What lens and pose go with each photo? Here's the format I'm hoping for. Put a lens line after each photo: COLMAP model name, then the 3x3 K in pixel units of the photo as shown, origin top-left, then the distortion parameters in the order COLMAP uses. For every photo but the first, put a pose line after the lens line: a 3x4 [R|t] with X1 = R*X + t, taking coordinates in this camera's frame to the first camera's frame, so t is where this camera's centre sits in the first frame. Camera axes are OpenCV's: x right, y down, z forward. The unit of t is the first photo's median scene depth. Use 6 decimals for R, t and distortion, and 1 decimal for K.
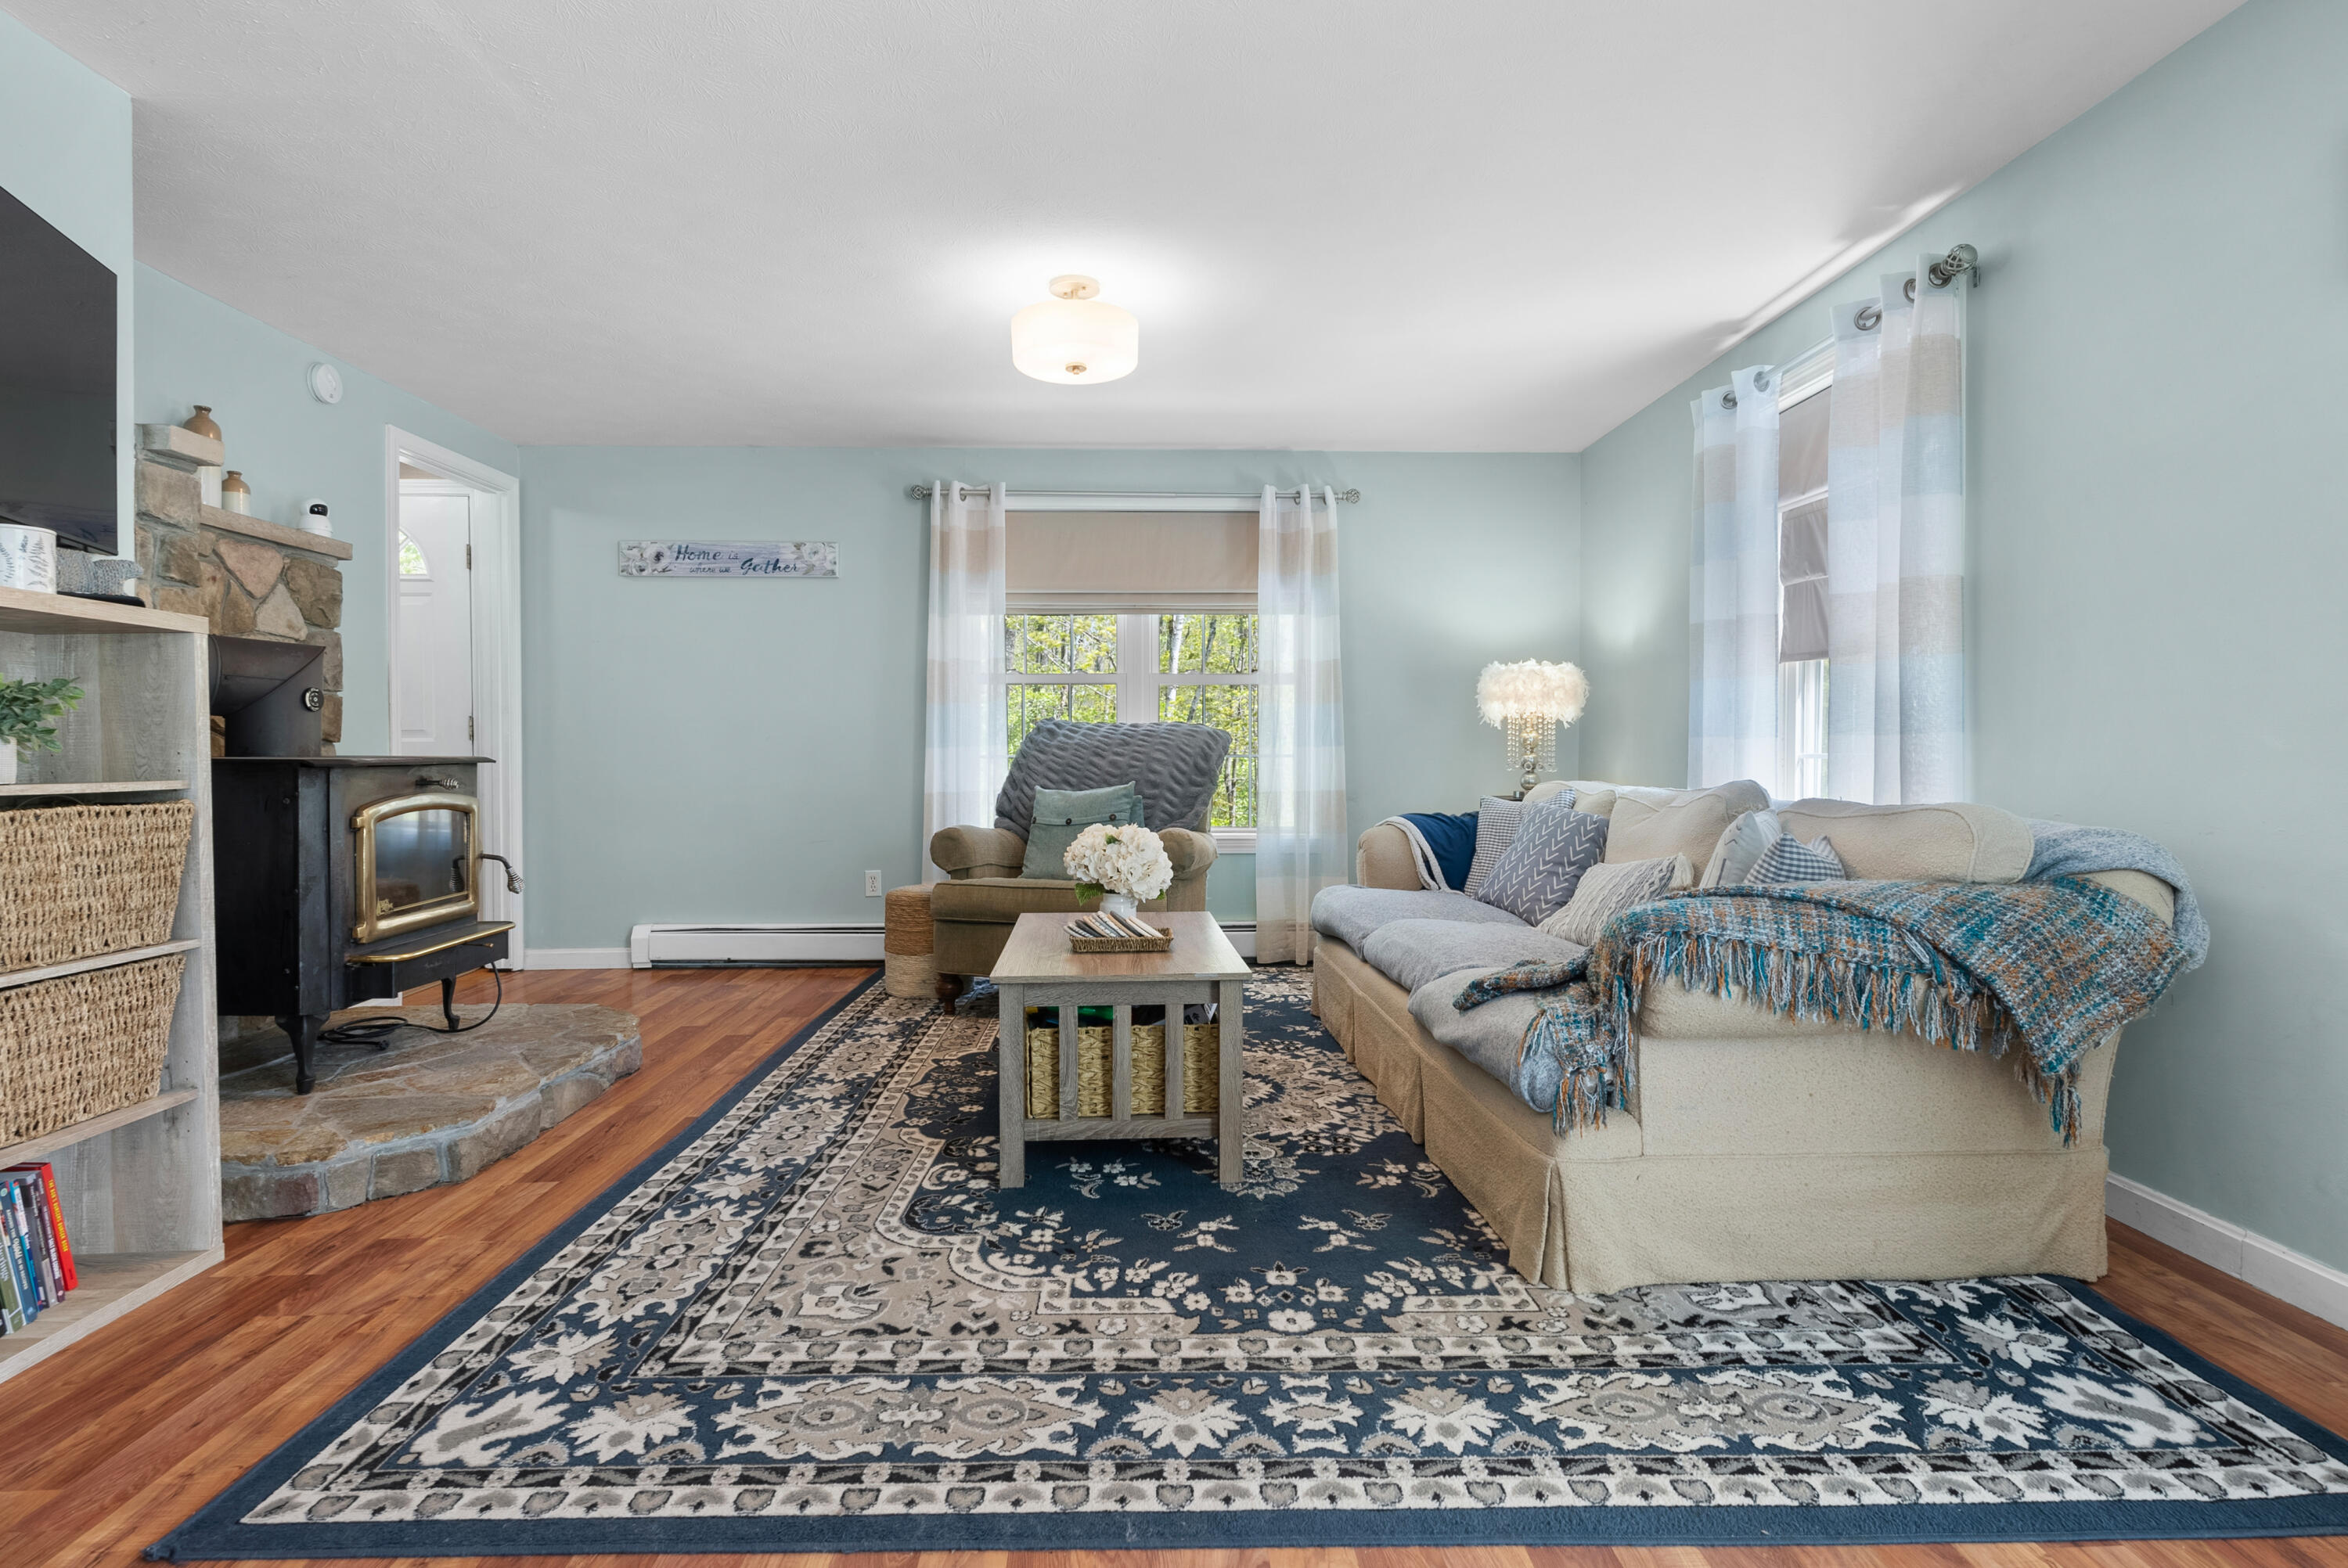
lens RADIAL K [[1210.9, 0, 1177.1], [0, 1210.9, 764.3], [0, 0, 1]] dist [-0.001781, 0.000806]
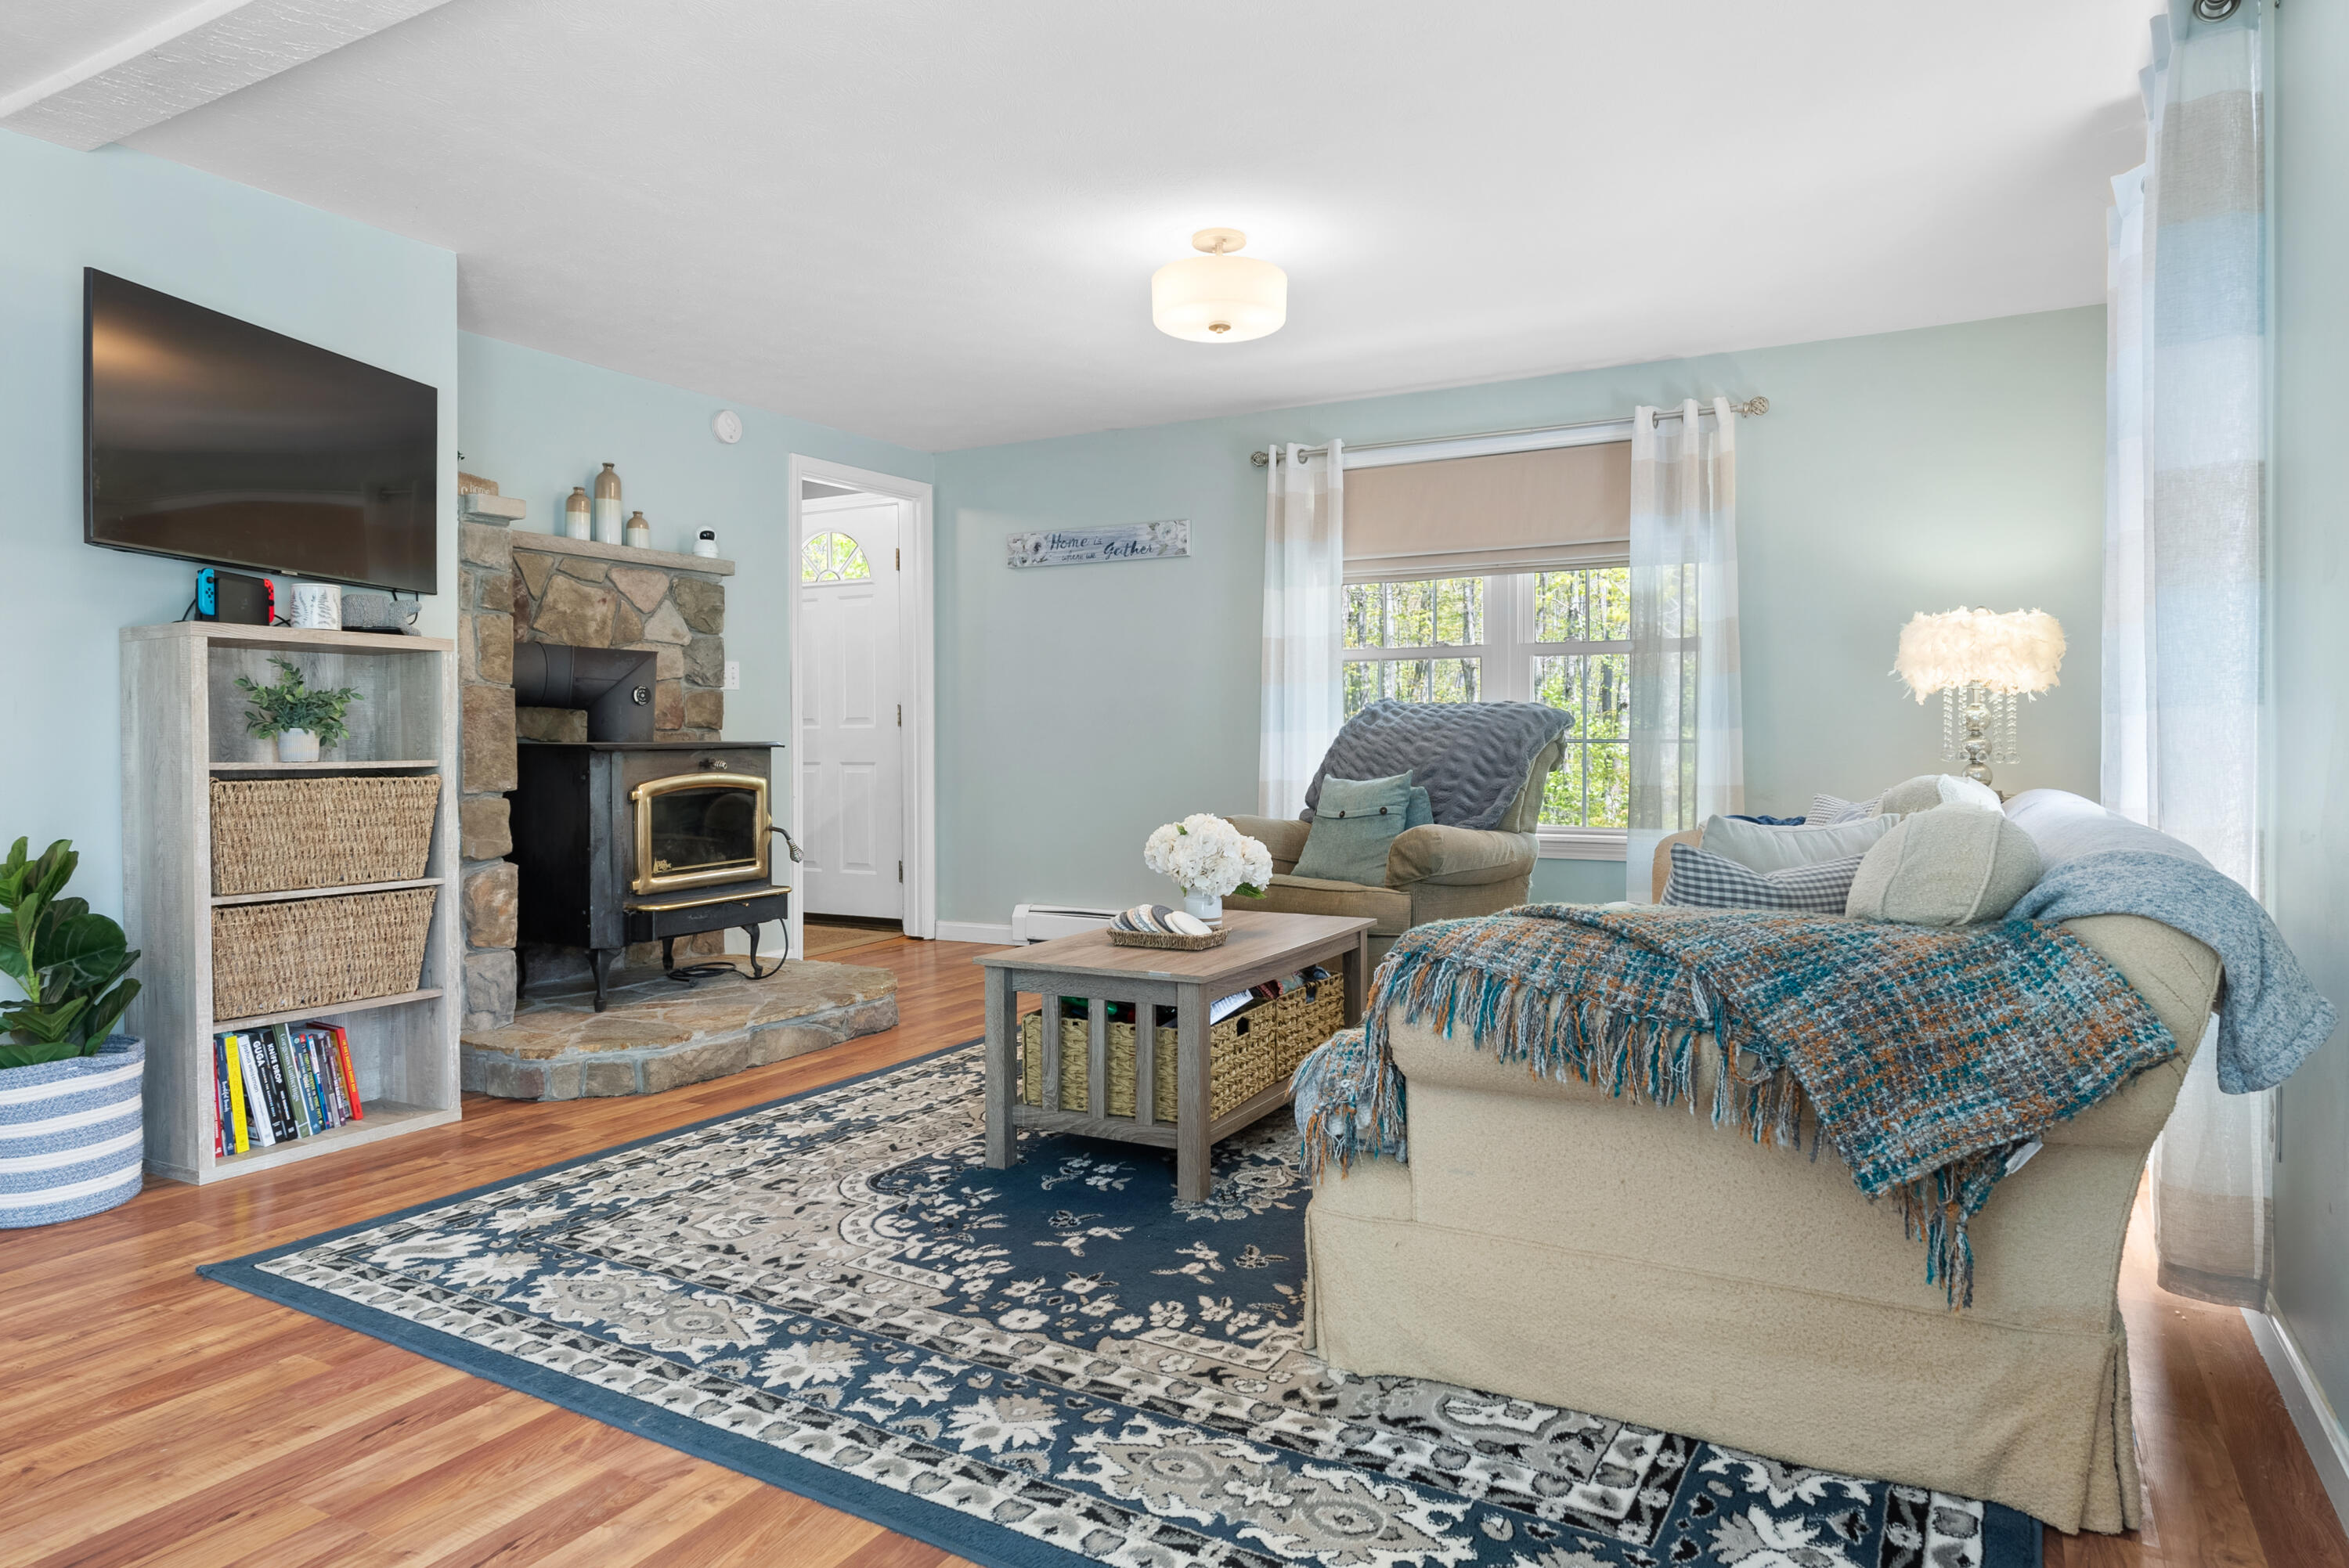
lens RADIAL K [[1417.7, 0, 1170.1], [0, 1417.7, 743.4], [0, 0, 1]] dist [-0.000683, 0.001593]
pose [[0.853902, 0.000580, -0.520434, 0.682465], [-0.003128, 0.999987, -0.004018, -0.001105], [0.520425, 0.005059, 0.853893, 0.070577]]
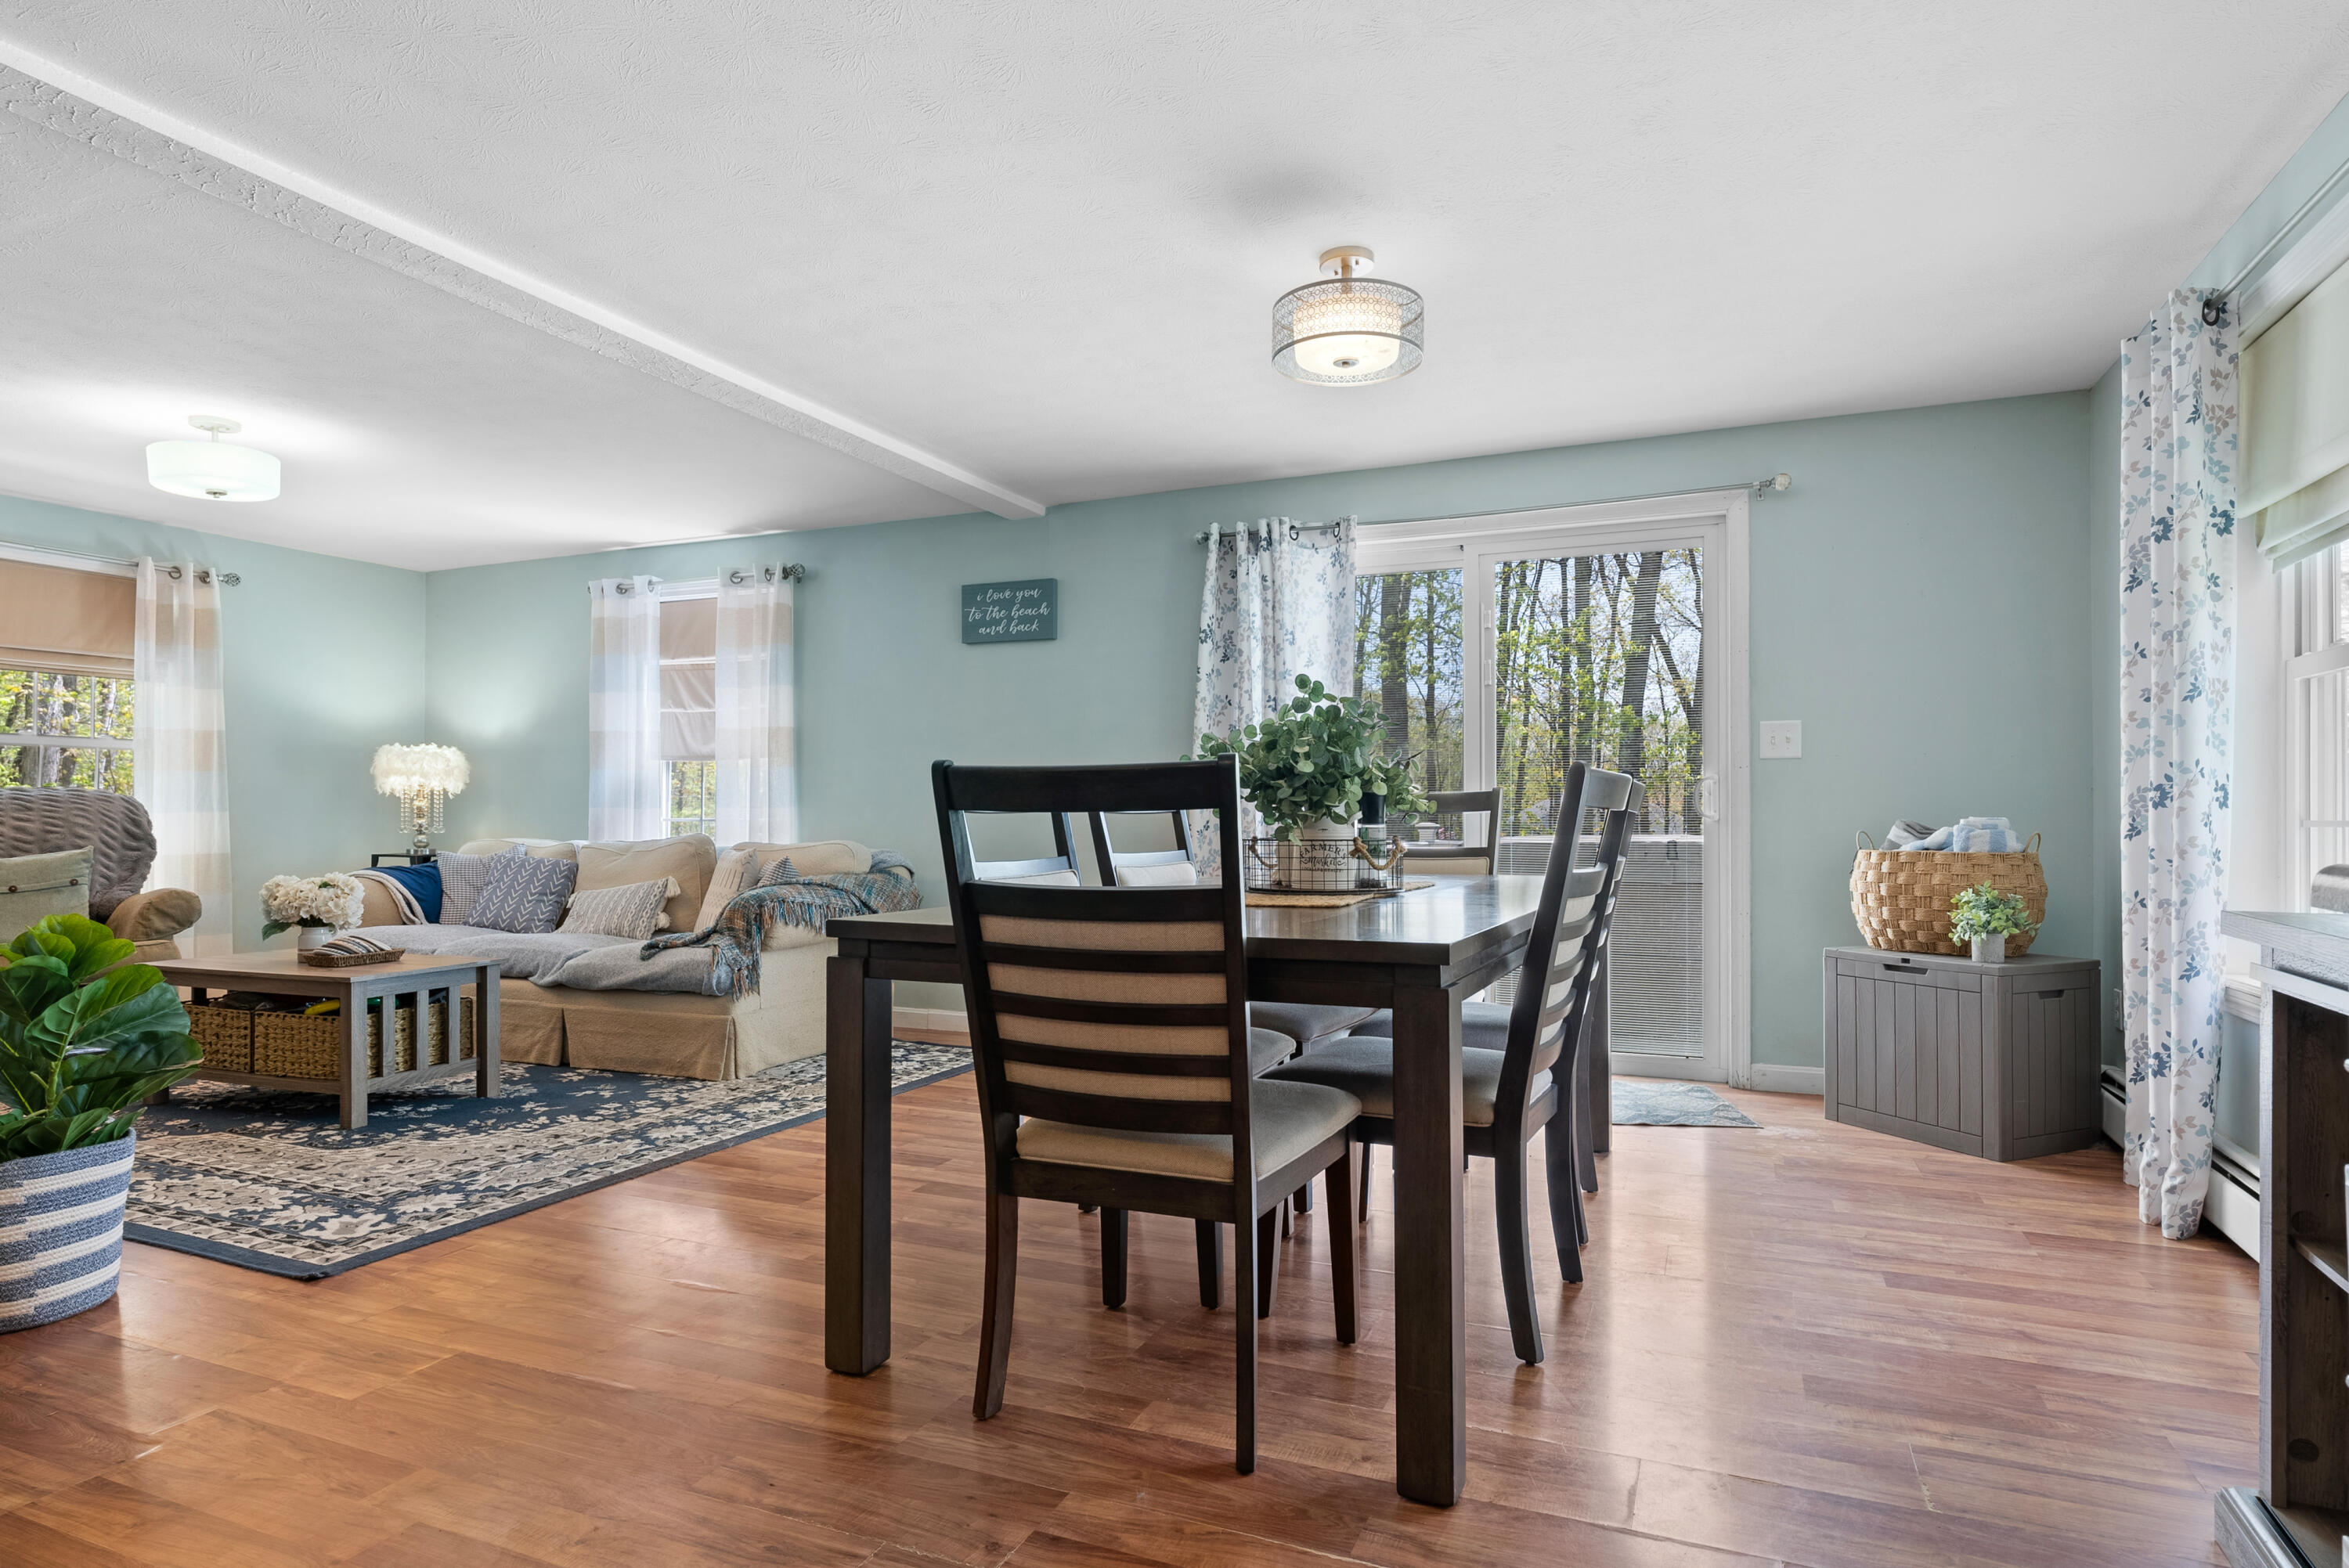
lens RADIAL K [[1313.6, 0, 1174.5], [0, 1313.6, 784.0], [0, 0, 1]] dist [-0.000262, 0.000586]
pose [[0.429711, 0.022523, 0.902685, -1.260281], [0.008381, 0.999546, -0.028929, 0.002735], [-0.902927, 0.019997, 0.429328, -0.588231]]
